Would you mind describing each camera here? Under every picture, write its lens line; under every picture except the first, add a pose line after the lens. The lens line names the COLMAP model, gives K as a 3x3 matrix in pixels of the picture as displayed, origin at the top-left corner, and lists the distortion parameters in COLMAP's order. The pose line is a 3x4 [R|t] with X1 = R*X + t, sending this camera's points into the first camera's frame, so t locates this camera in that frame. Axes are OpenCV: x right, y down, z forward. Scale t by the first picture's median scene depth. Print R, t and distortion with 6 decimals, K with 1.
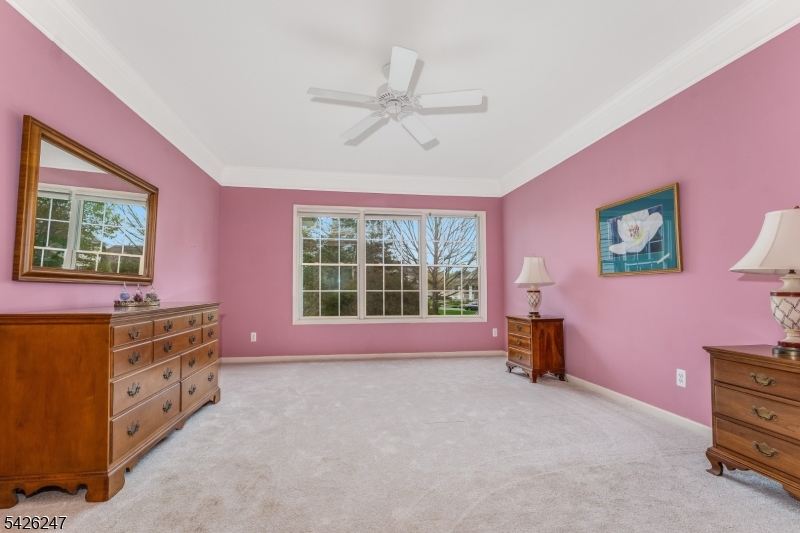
lens RADIAL K [[325.4, 0, 396.4], [0, 325.4, 270.8], [0, 0, 1]] dist [0.001733, -0.000402]
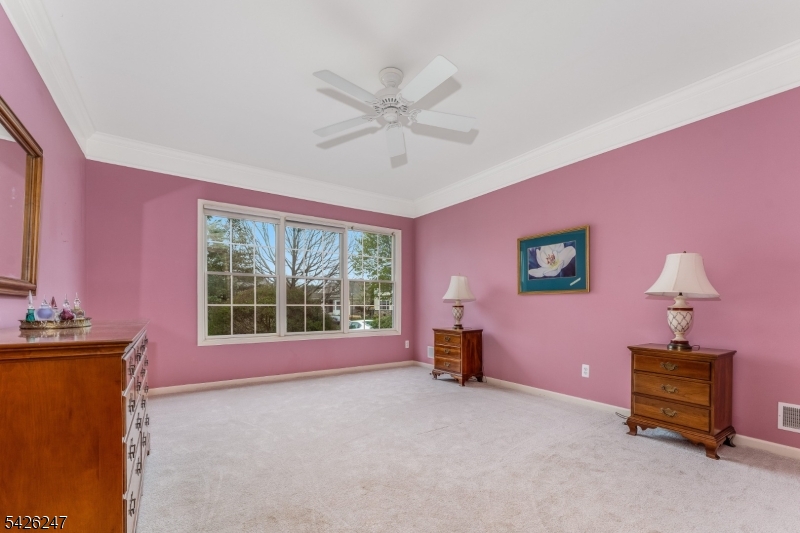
lens RADIAL K [[325.4, 0, 381.7], [0, 325.4, 296.2], [0, 0, 1]] dist [0.001733, -0.000402]
pose [[0.911395, 0.014802, 0.411267, -0.386370], [-0.028889, 0.999189, 0.028057, 0.004809], [-0.410518, -0.037452, 0.911083, 0.106811]]
